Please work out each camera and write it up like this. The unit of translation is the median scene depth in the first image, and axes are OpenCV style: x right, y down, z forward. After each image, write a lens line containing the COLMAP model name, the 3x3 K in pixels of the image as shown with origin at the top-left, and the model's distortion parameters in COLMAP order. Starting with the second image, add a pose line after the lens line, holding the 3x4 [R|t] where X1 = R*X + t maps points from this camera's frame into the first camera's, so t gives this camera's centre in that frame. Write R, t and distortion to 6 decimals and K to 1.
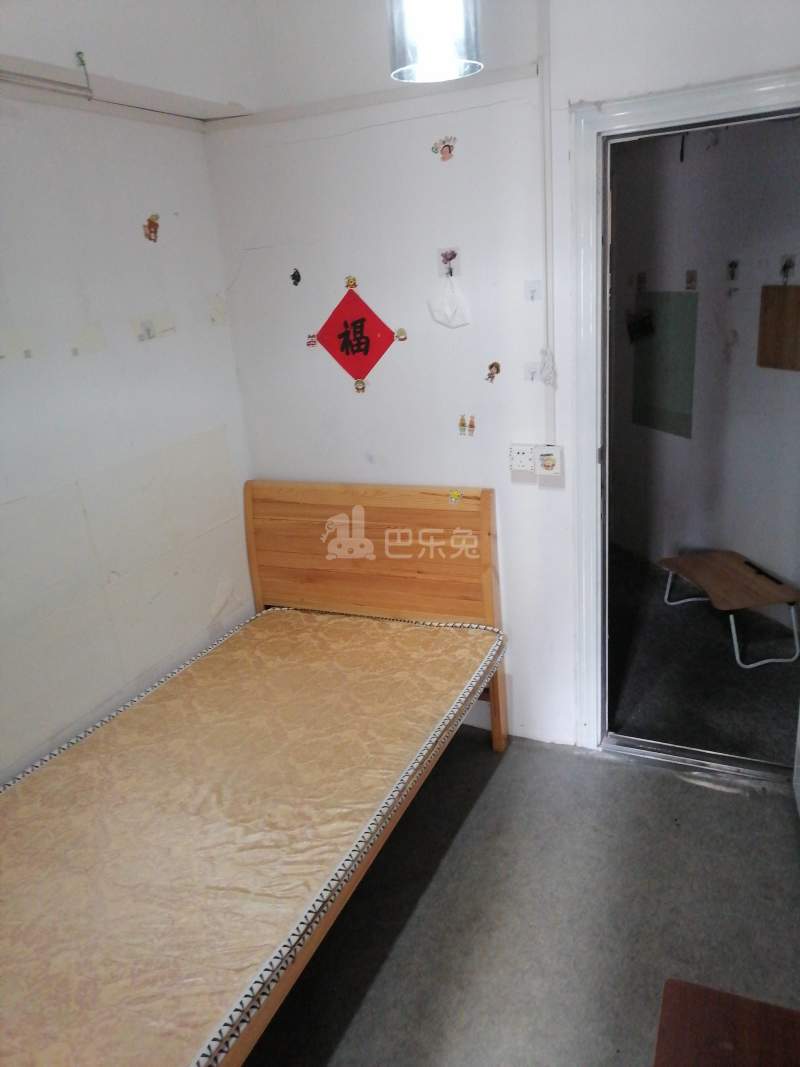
lens RADIAL K [[798.9, 0, 406.9], [0, 798.9, 535.8], [0, 0, 1]] dist [0.051875, -0.050025]
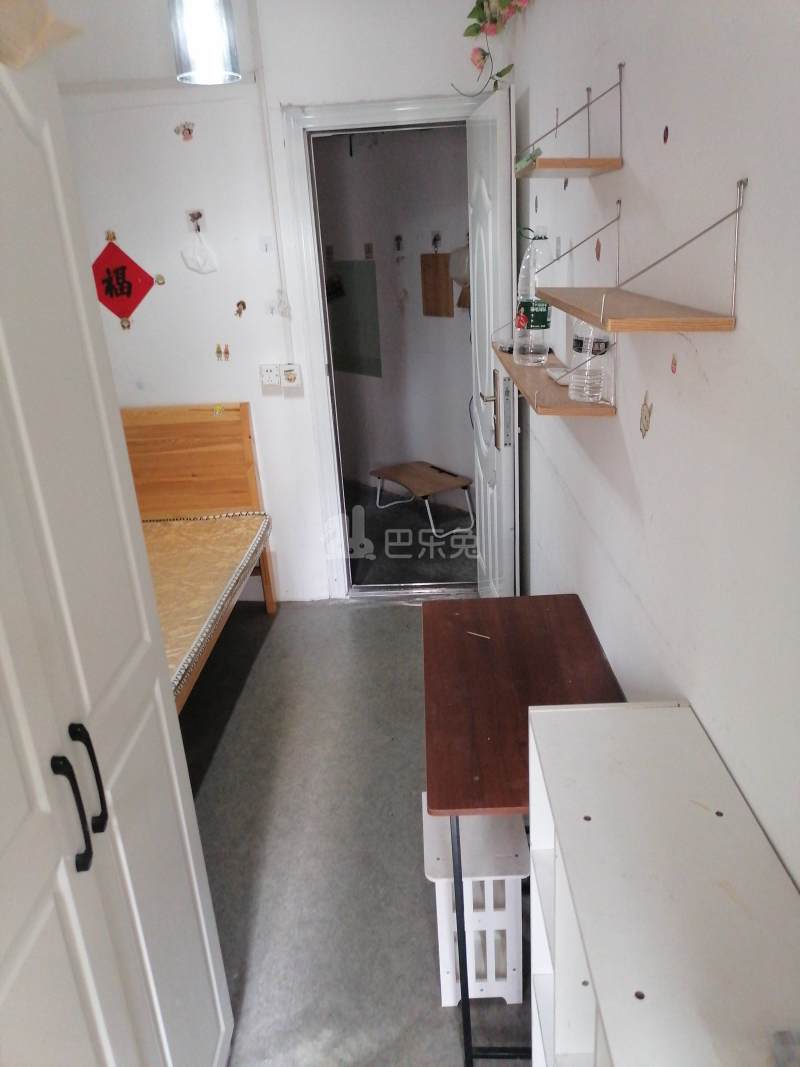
lens RADIAL K [[798.9, 0, 406.9], [0, 798.9, 535.8], [0, 0, 1]] dist [0.051875, -0.050025]
pose [[0.924016, -0.108478, 0.366643, -0.151064], [0.106124, 0.993996, 0.026636, 0.146193], [-0.367331, 0.014298, 0.929980, -0.282536]]
